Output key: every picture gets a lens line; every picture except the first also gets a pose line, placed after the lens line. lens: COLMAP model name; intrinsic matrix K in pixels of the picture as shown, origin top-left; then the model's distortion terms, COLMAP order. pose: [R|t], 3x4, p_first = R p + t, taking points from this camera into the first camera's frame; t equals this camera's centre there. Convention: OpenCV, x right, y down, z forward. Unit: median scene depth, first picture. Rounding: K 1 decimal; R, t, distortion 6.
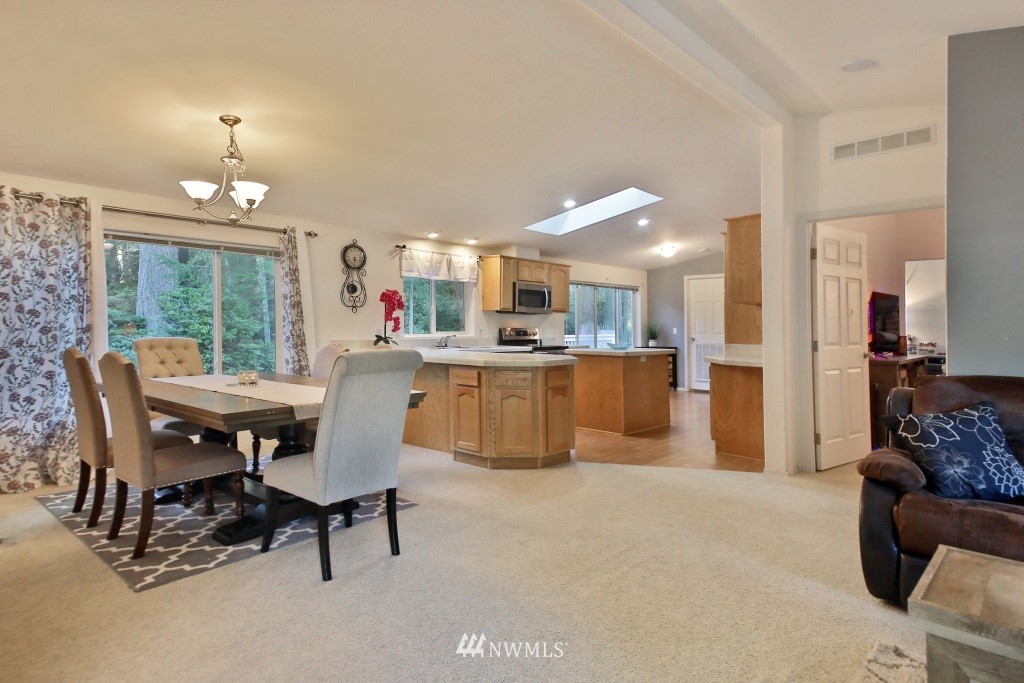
lens RADIAL K [[587.5, 0, 512.4], [0, 587.5, 321.0], [0, 0, 1]] dist [0.152160, 0.000010]
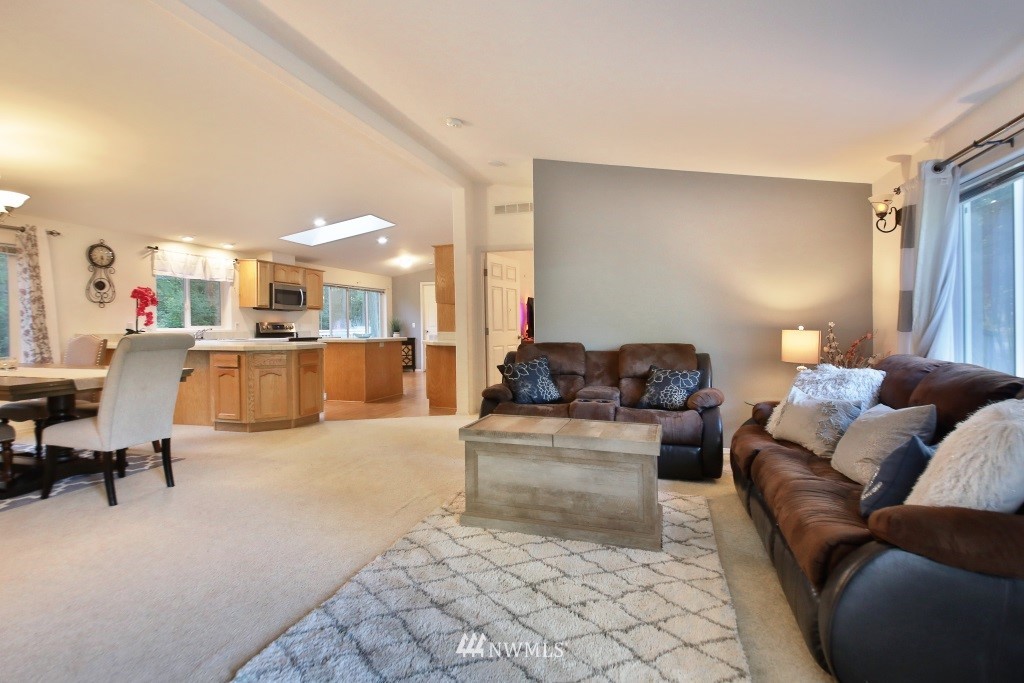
lens RADIAL K [[500.1, 0, 515.0], [0, 500.1, 323.2], [0, 0, 1]] dist [0.066004, -0.041259]
pose [[0.900205, -0.006712, 0.435415, 0.001049], [0.002686, 0.999948, 0.009862, 0.006707], [-0.435459, -0.007708, 0.900176, -0.160368]]
